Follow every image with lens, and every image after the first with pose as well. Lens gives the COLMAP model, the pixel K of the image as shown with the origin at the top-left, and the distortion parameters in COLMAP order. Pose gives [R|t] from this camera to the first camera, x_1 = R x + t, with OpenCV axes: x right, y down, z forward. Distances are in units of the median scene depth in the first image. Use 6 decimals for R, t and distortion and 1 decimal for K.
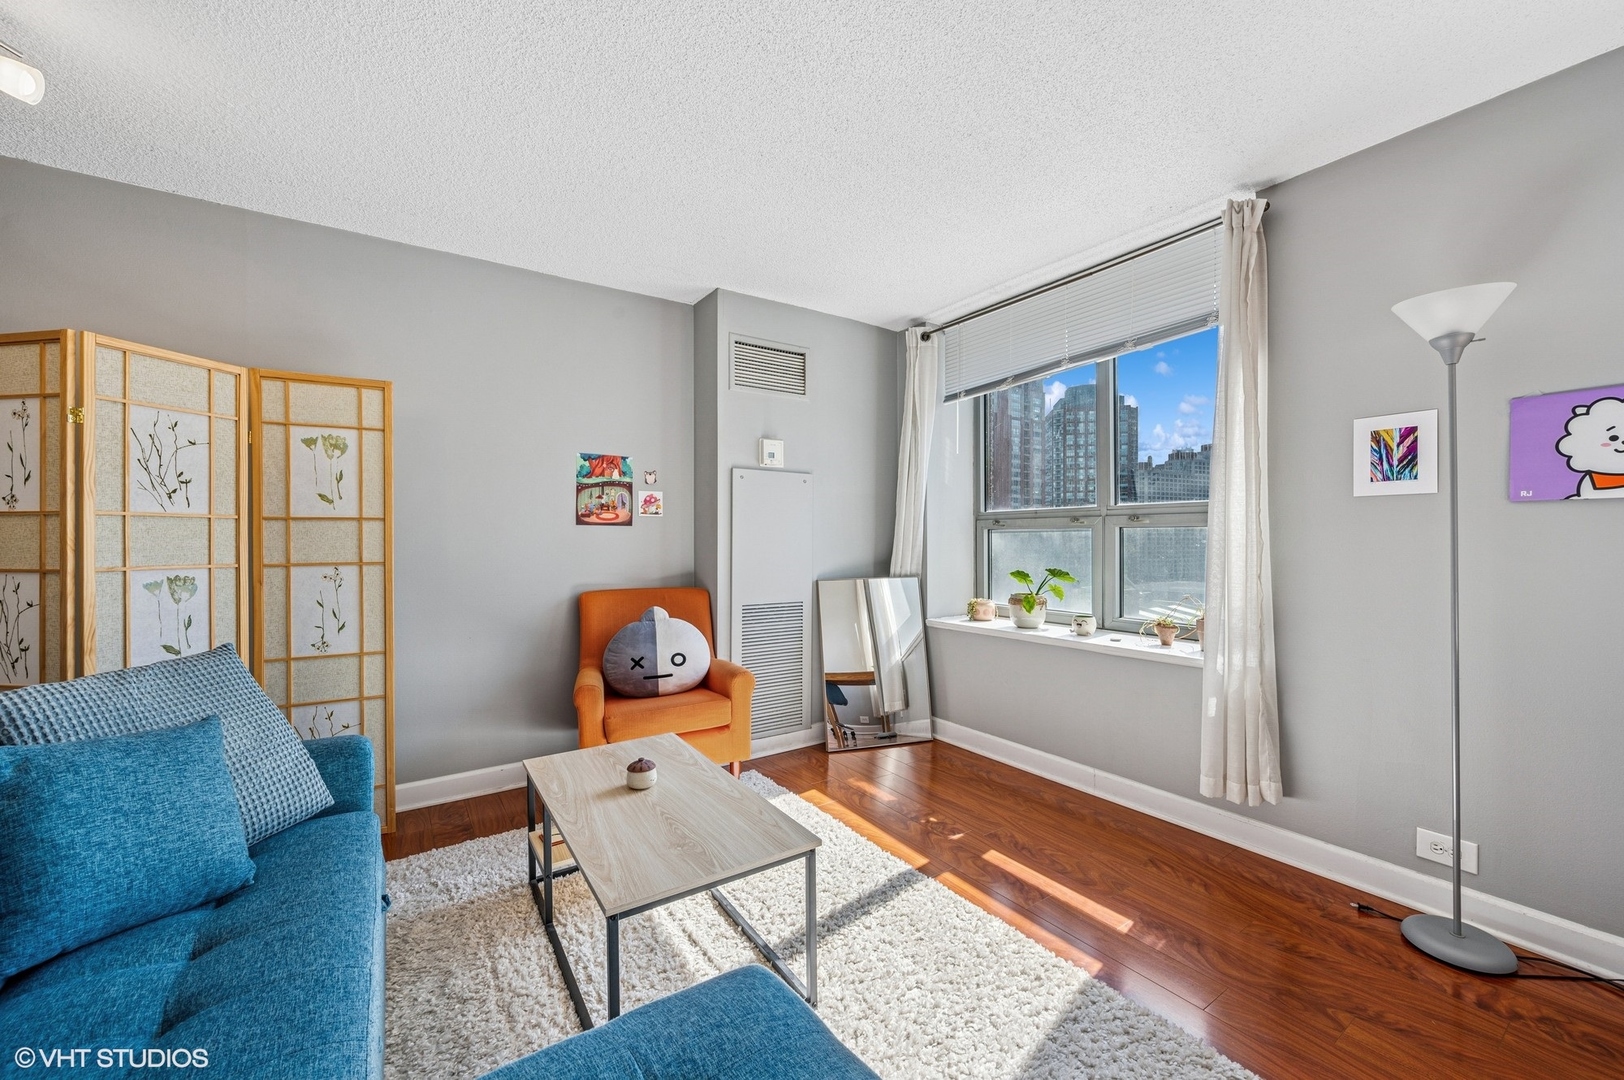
lens RADIAL K [[642.5, 0, 815.3], [0, 642.5, 535.8], [0, 0, 1]] dist [-0.000920, -0.000409]
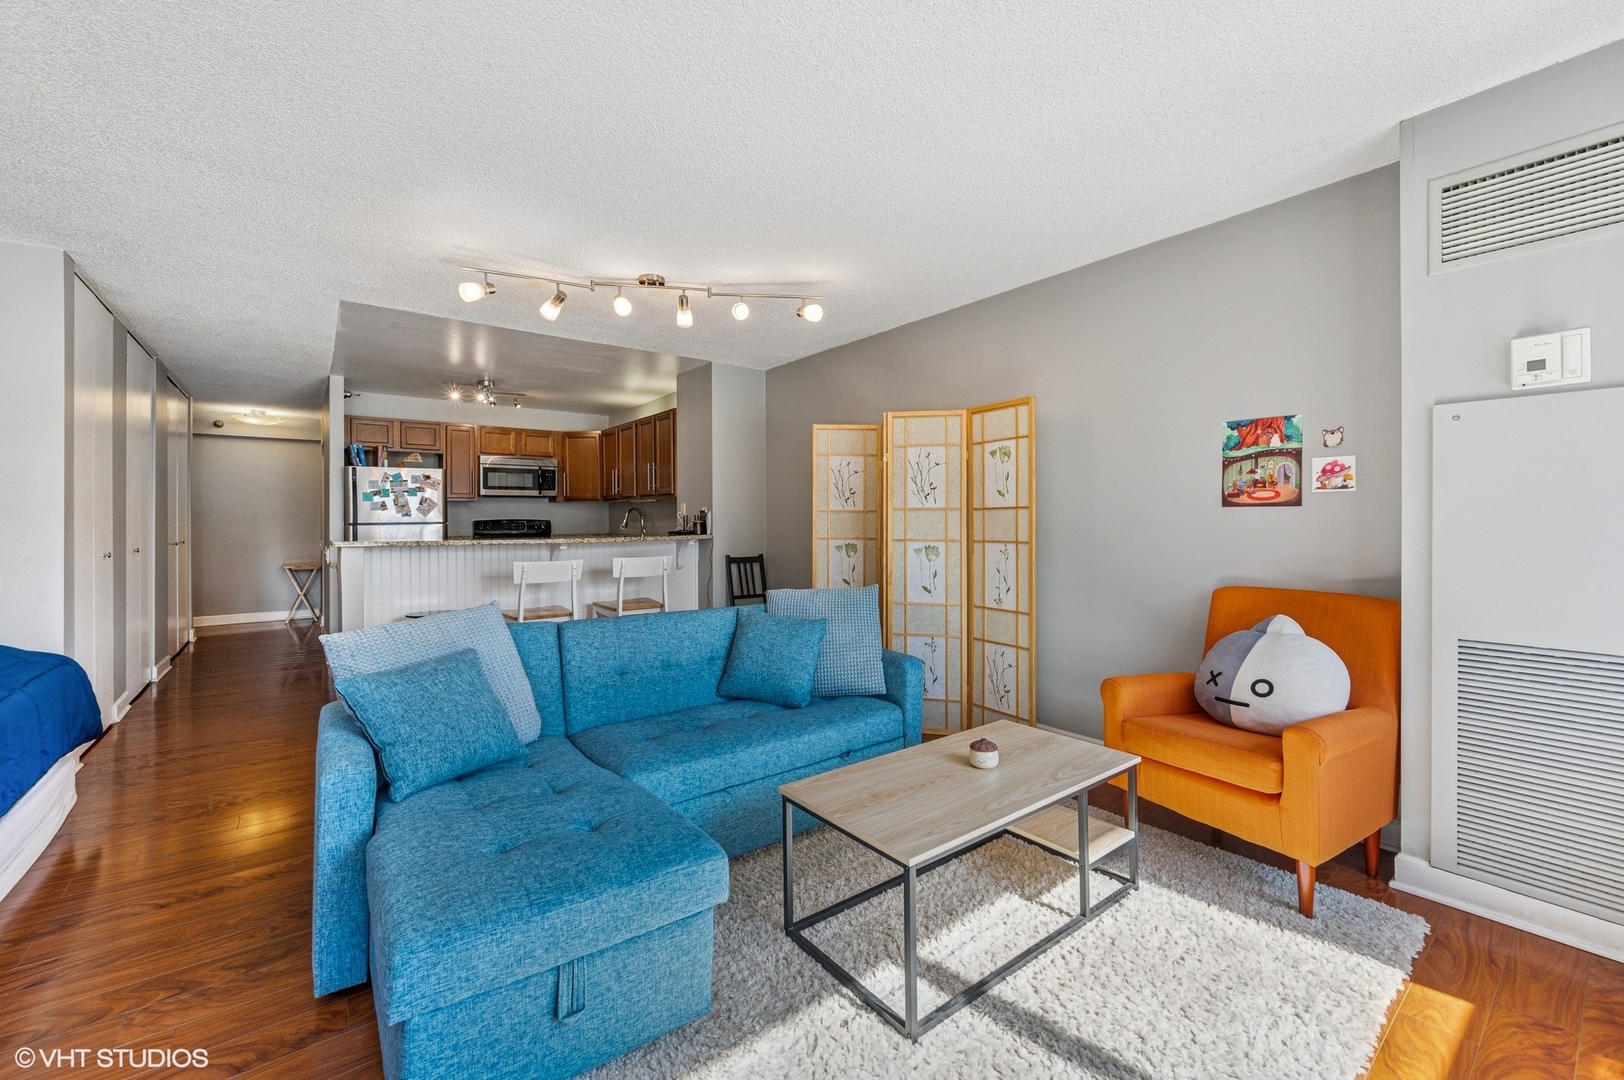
lens RADIAL K [[642.5, 0, 807.6], [0, 642.5, 523.8], [0, 0, 1]] dist [-0.000920, -0.000409]
pose [[0.067132, 0.004619, -0.997733, 0.439285], [0.006800, 0.999964, 0.005087, -0.002561], [0.997721, -0.007127, 0.067098, 0.390601]]
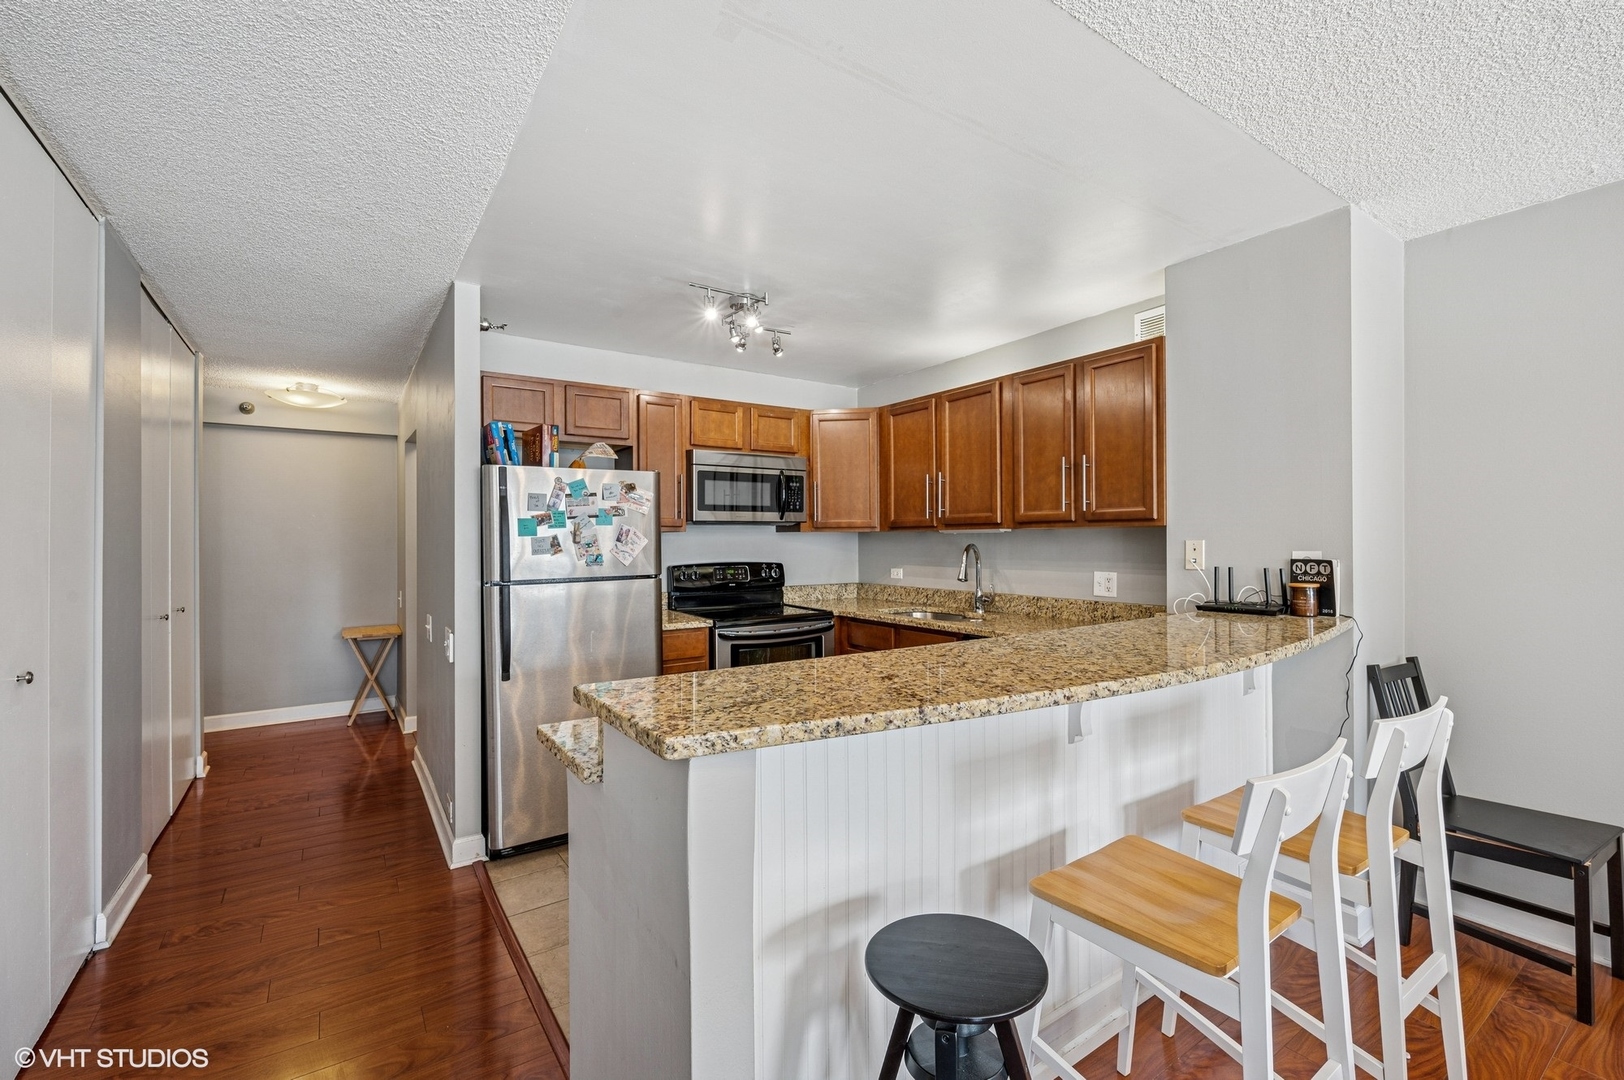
lens RADIAL K [[690.1, 0, 807.3], [0, 690.1, 545.3], [0, 0, 1]] dist [-0.000265, -0.000237]
pose [[-0.000020, 0.005032, -0.999987, -0.439618], [0.007386, 0.999960, 0.005032, -0.051740], [0.999973, -0.007386, -0.000057, -0.295669]]
